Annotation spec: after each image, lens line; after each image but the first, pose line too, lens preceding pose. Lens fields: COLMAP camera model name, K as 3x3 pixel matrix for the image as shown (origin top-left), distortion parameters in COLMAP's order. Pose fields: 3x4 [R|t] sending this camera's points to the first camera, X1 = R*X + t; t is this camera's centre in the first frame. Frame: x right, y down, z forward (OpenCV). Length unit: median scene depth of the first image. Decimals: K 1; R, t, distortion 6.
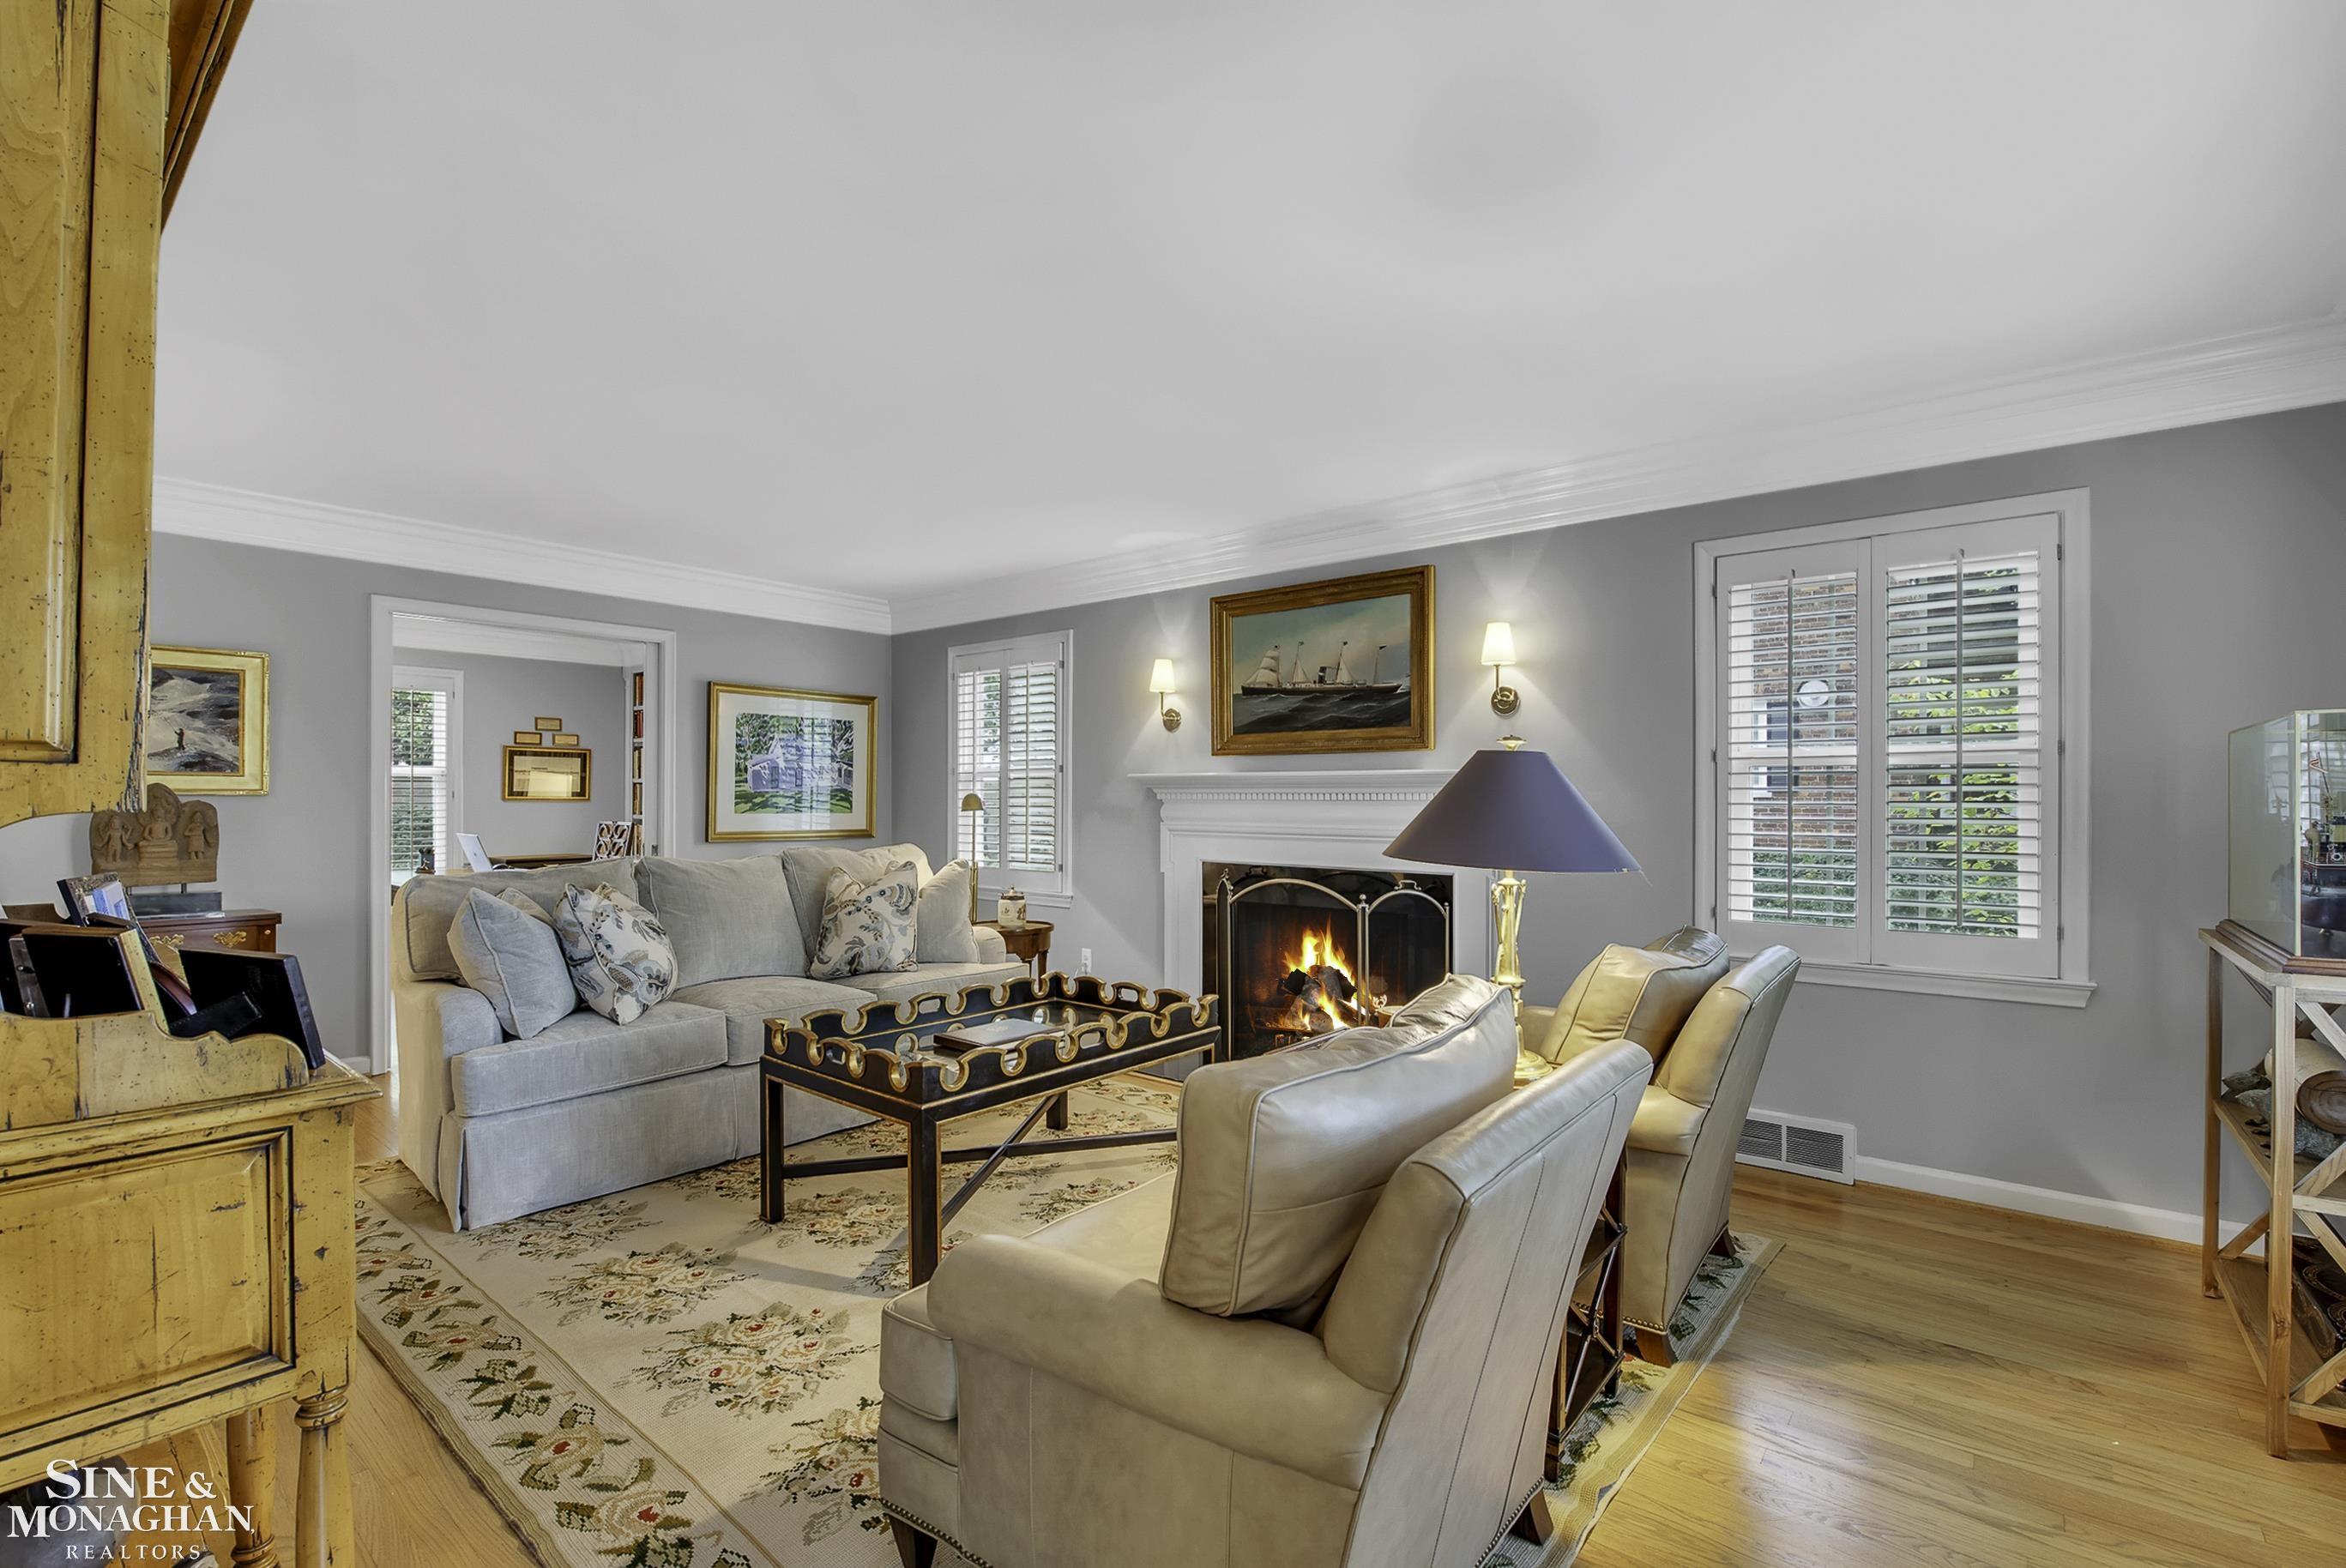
lens RADIAL K [[1022.1, 0, 1169.1], [0, 1022.1, 802.2], [0, 0, 1]] dist [-0.015963, -0.001165]
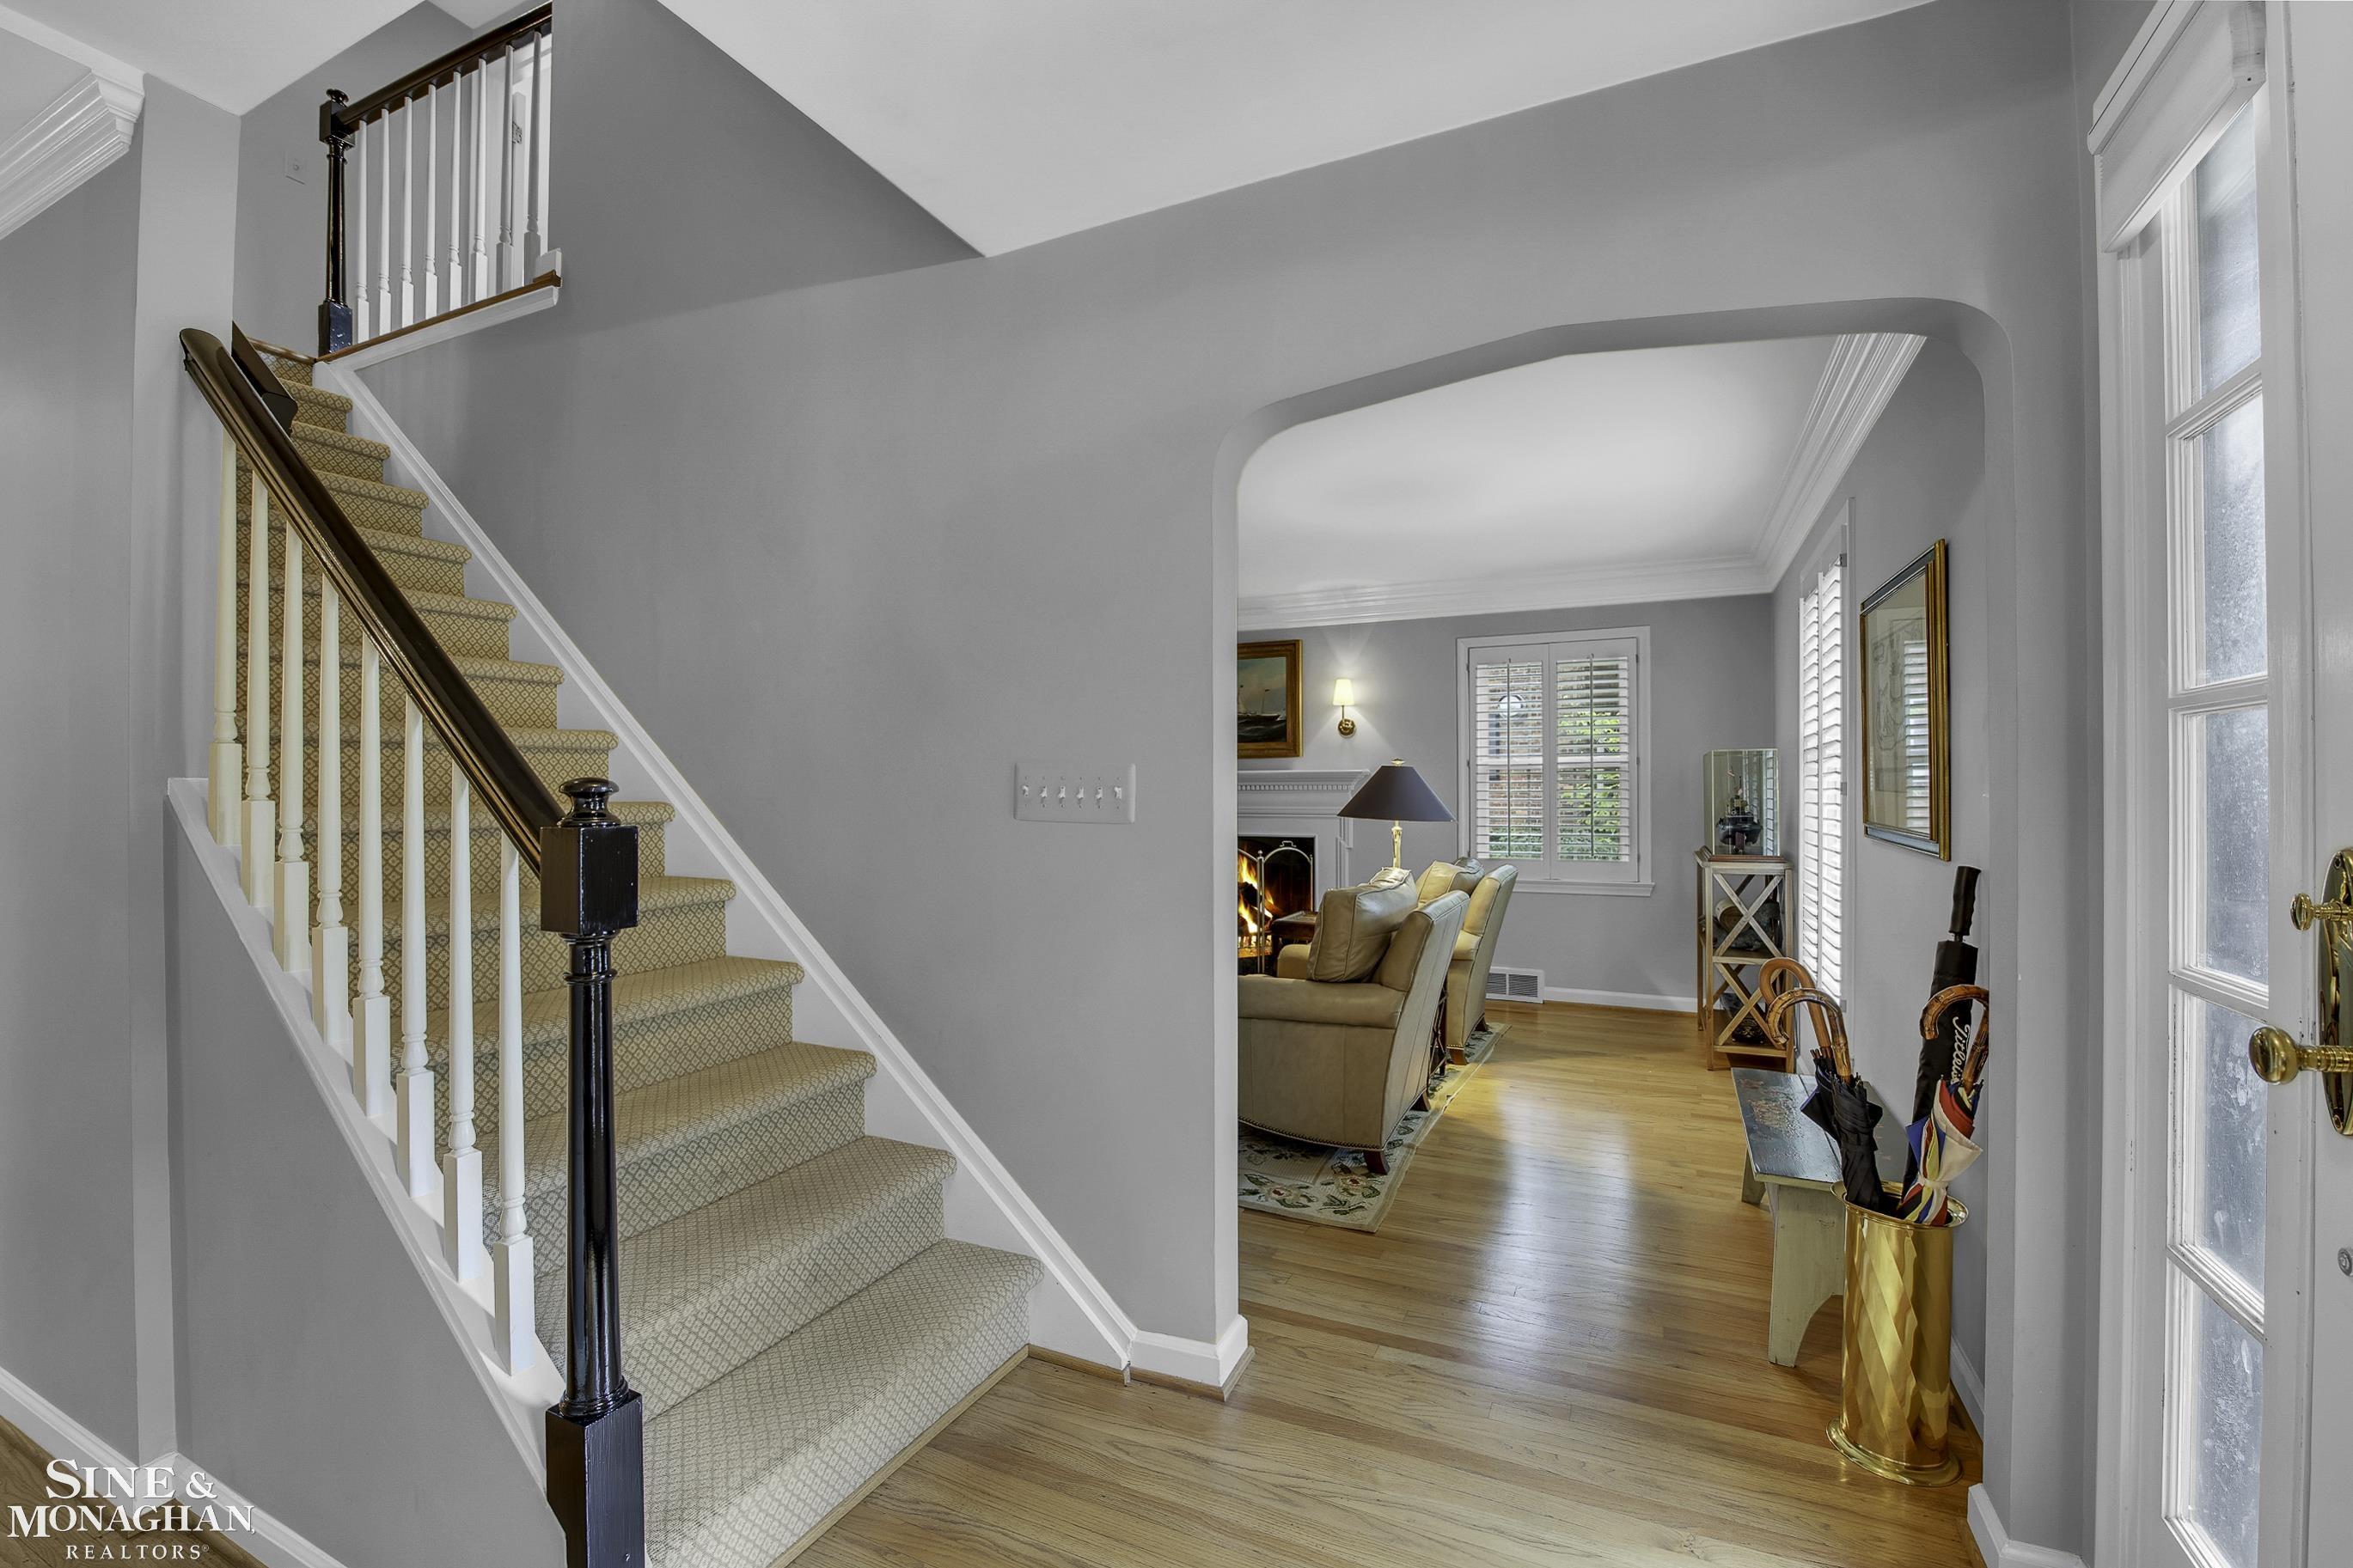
lens RADIAL K [[1025.1, 0, 1171.1], [0, 1025.1, 781.5], [0, 0, 1]] dist [-0.015963, -0.001165]
pose [[0.968497, -0.000594, 0.249025, -0.453710], [0.003287, 0.999941, -0.010398, 0.002040], [-0.249004, 0.010889, 0.968441, -0.653287]]
